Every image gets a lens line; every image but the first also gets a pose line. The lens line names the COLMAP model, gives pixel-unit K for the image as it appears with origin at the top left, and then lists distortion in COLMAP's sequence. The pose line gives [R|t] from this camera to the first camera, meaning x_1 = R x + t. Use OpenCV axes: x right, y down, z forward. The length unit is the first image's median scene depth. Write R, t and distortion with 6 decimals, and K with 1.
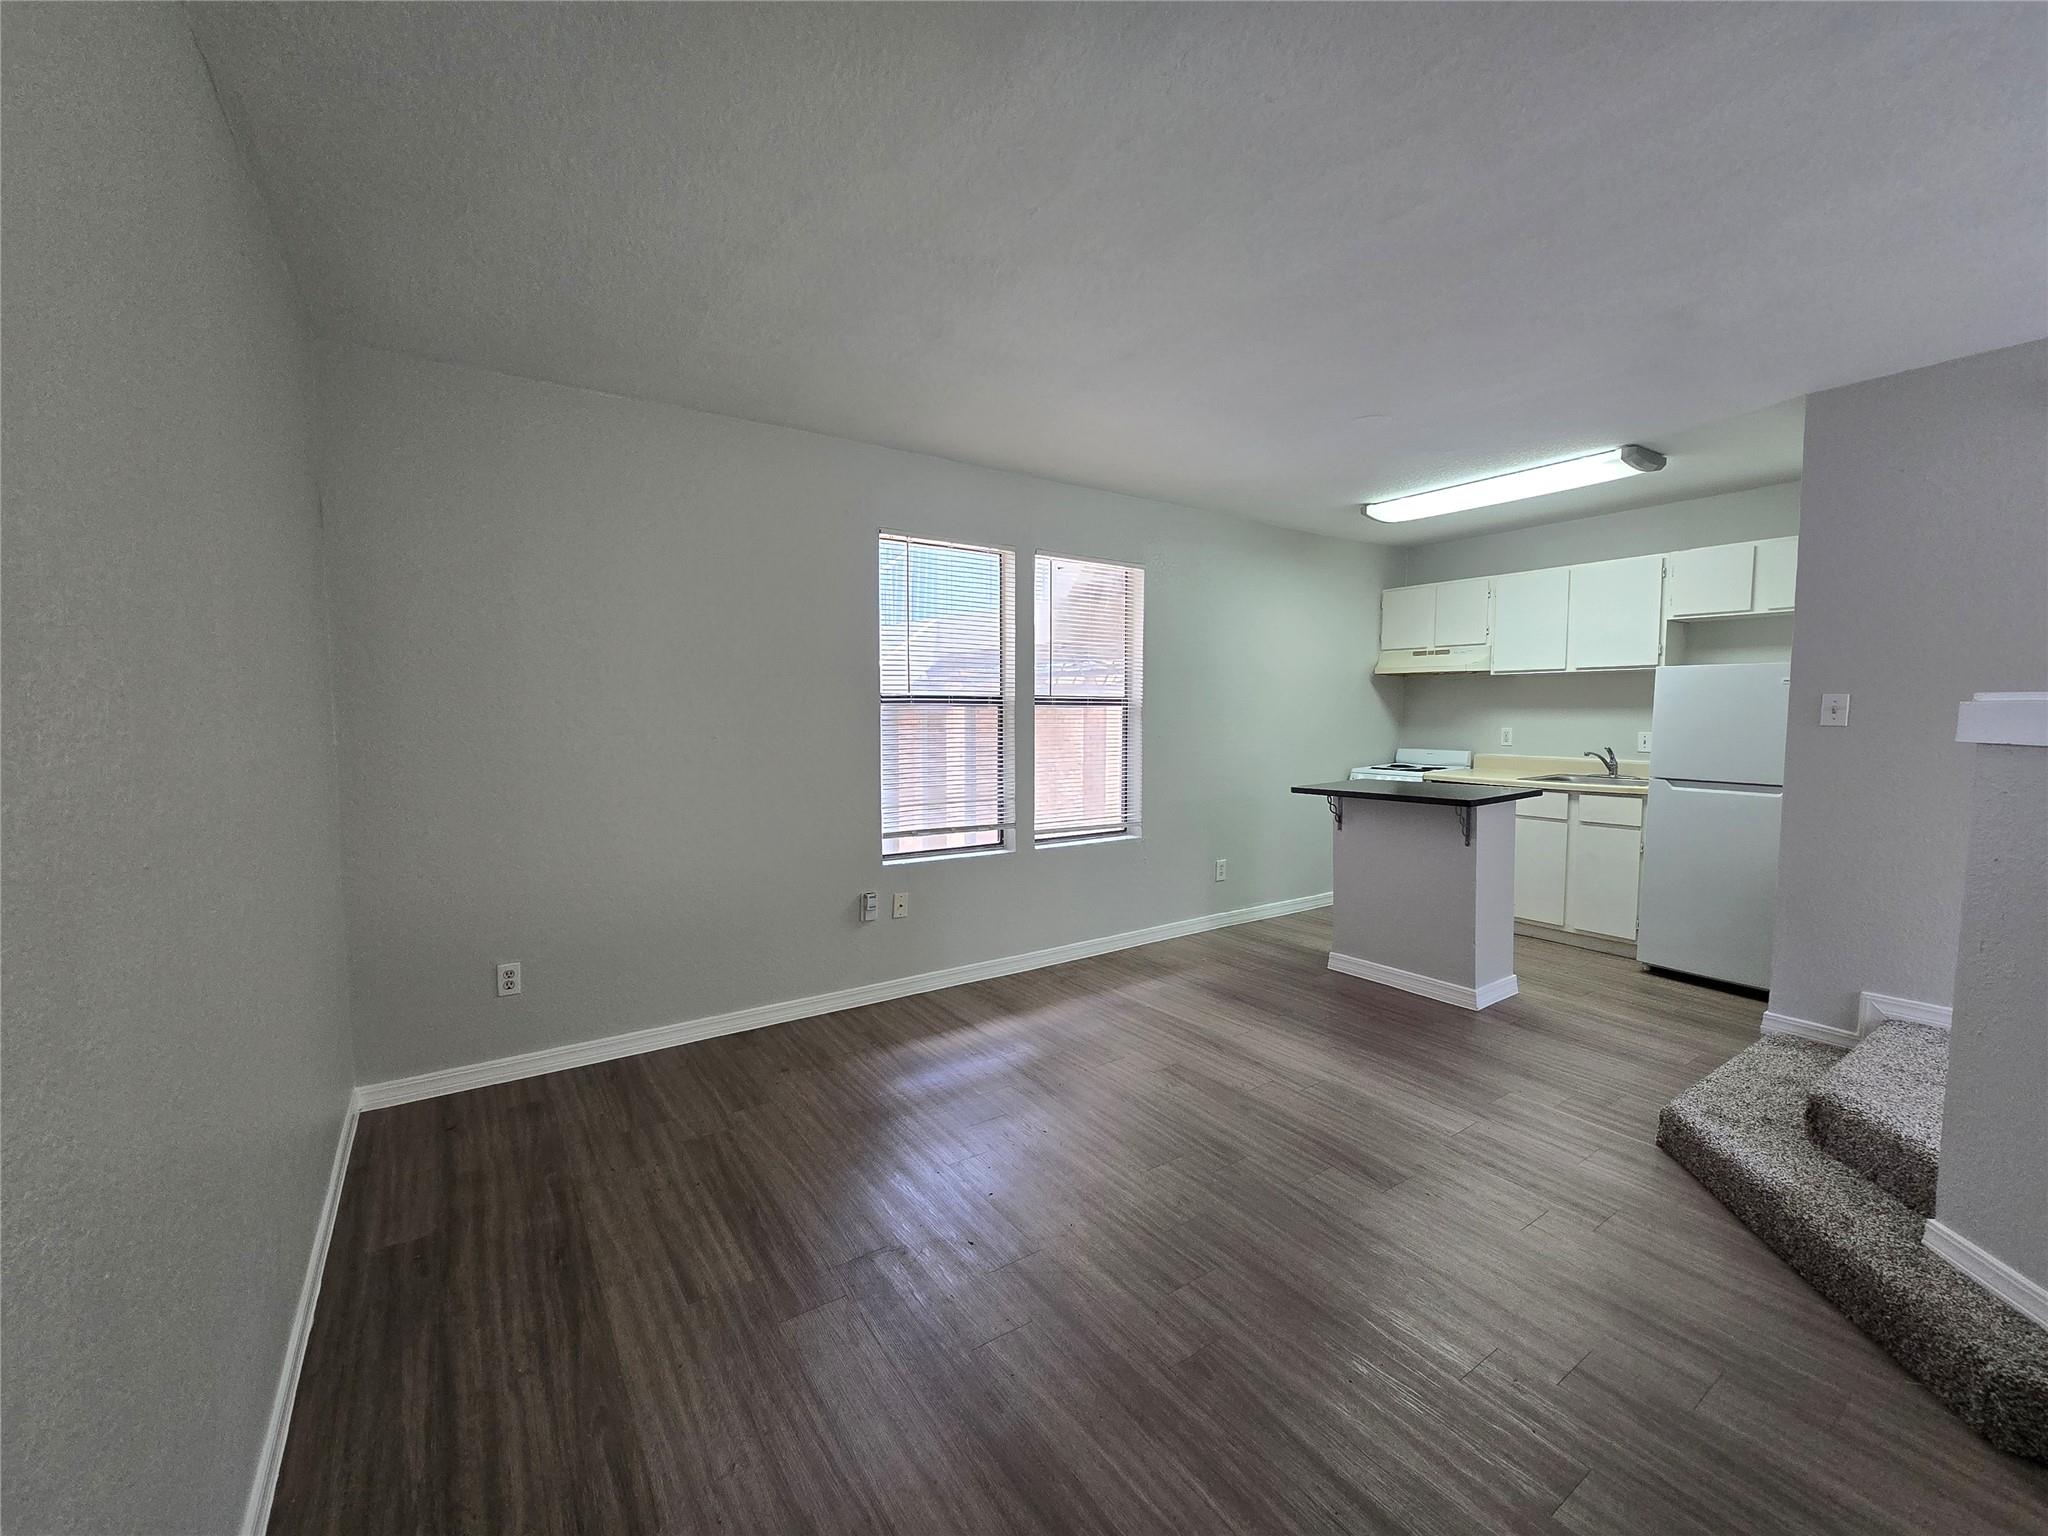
lens RADIAL K [[834.6, 0, 1026.5], [0, 834.6, 766.6], [0, 0, 1]] dist [-0.011529, 0.004097]
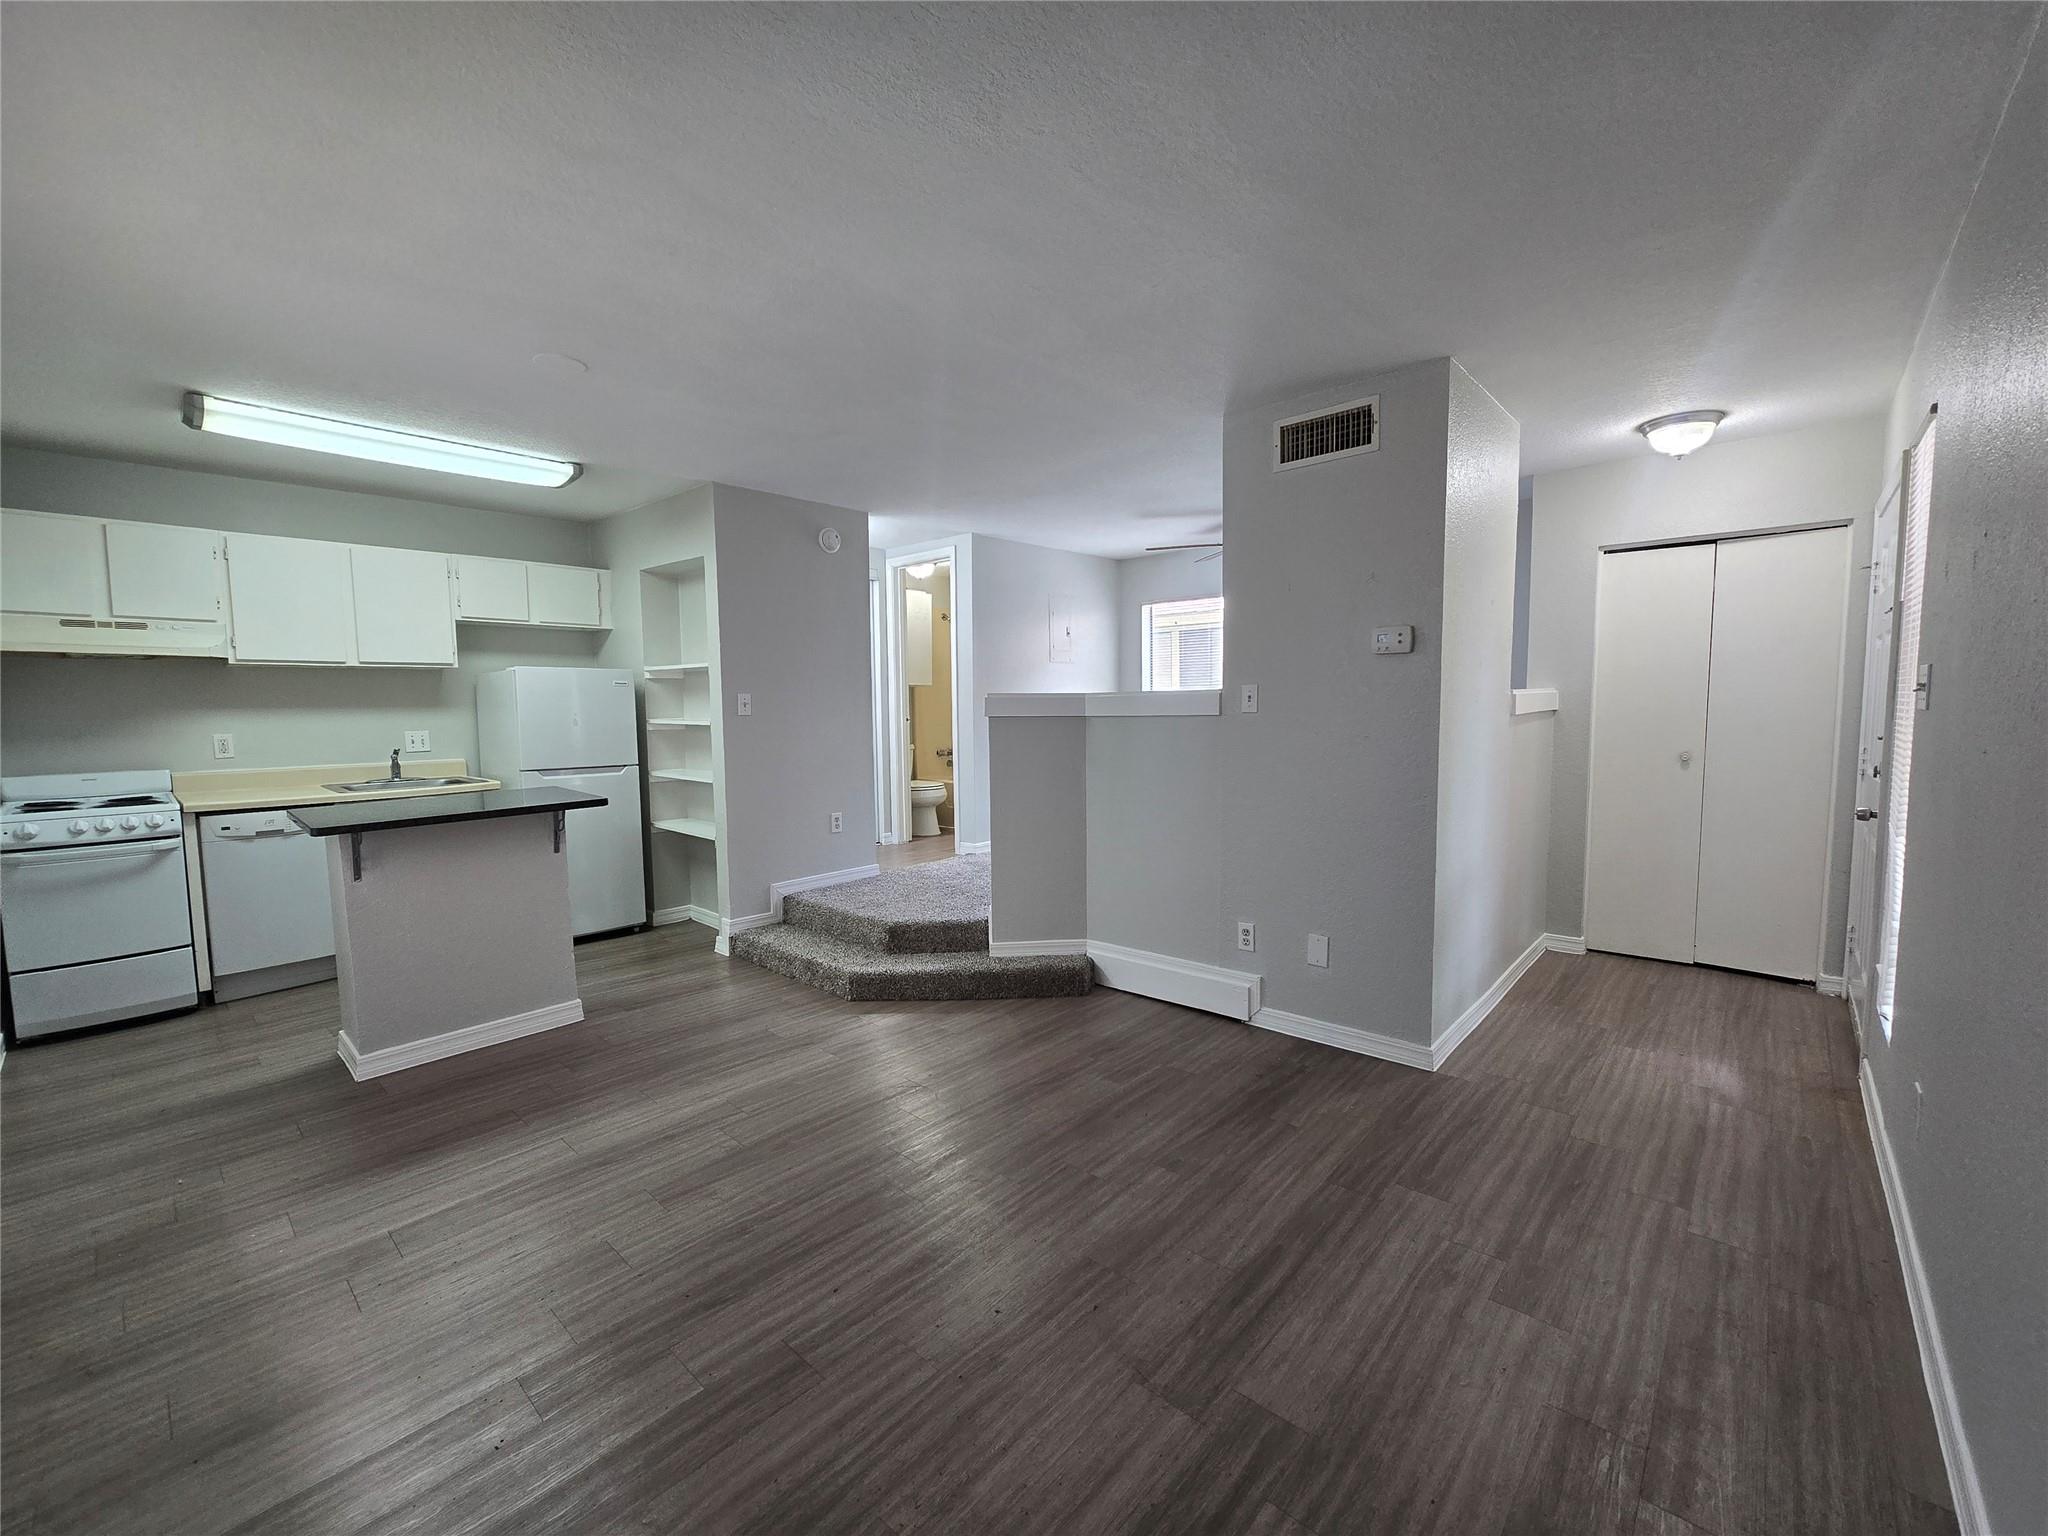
lens RADIAL K [[834.4, 0, 1028.2], [0, 834.4, 768.5], [0, 0, 1]] dist [-0.003849, 0.000115]
pose [[-0.230477, -0.073514, 0.970297, -0.487109], [0.078434, 0.992494, 0.093827, -0.043945], [-0.969912, 0.097729, -0.222981, 0.685337]]
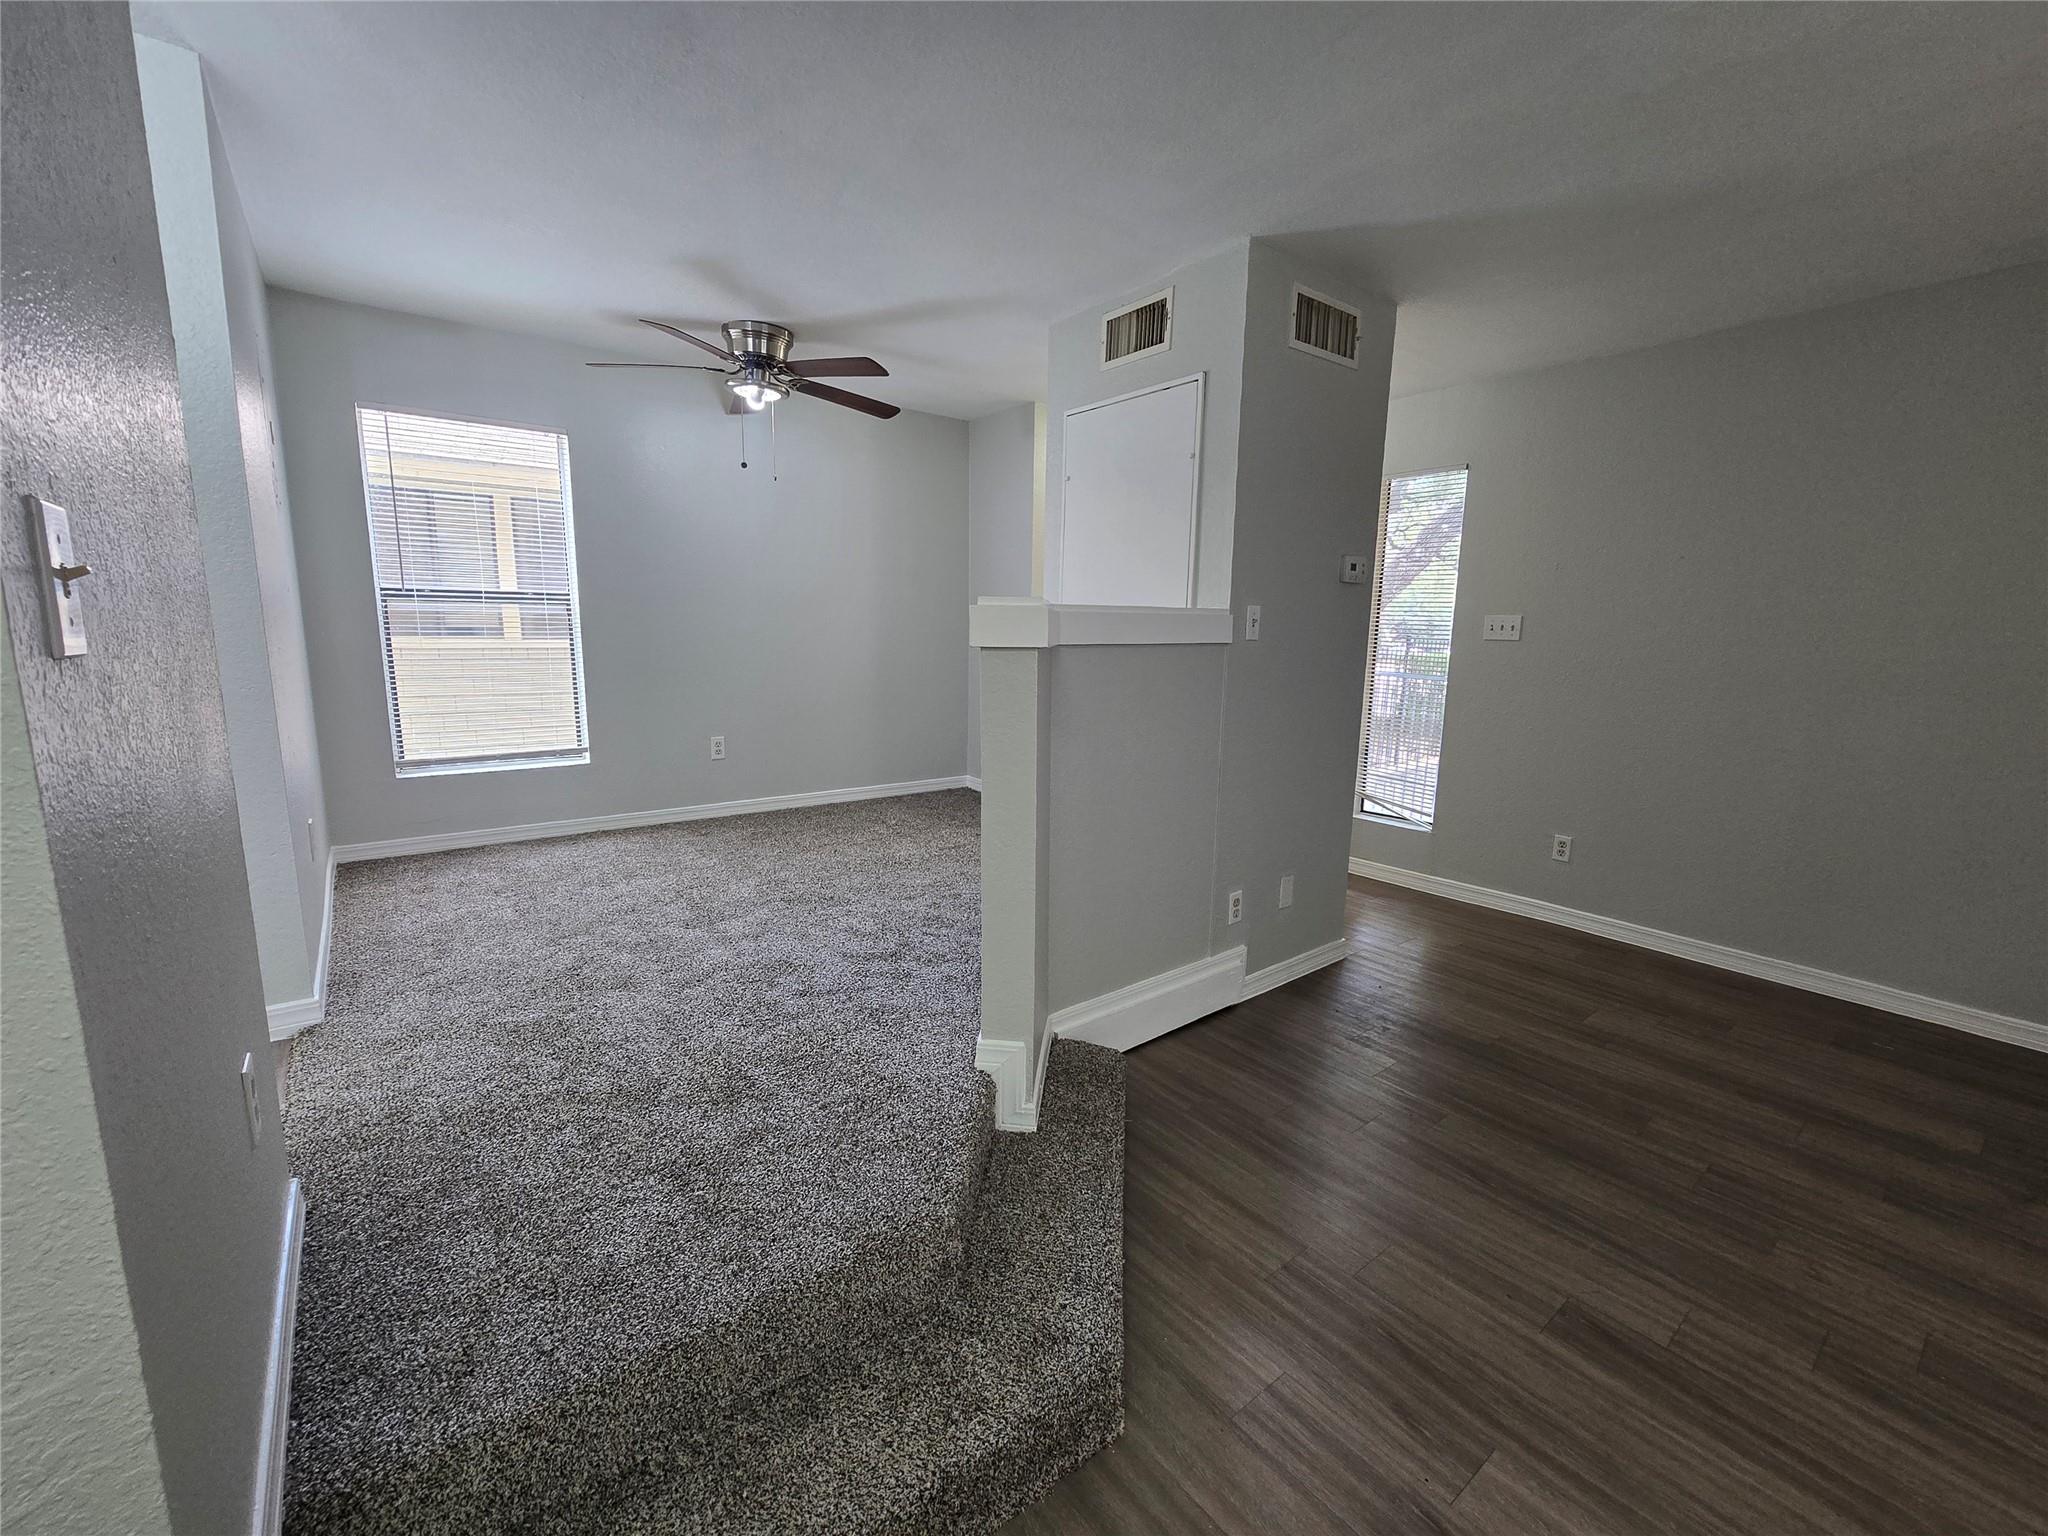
lens RADIAL K [[834.4, 0, 1028.2], [0, 834.4, 768.5], [0, 0, 1]] dist [-0.003849, 0.000115]
pose [[-0.998251, -0.009882, -0.058278, 0.594646], [-0.023389, 0.971499, 0.235888, -0.059739], [0.054286, 0.236839, -0.970031, 0.983303]]
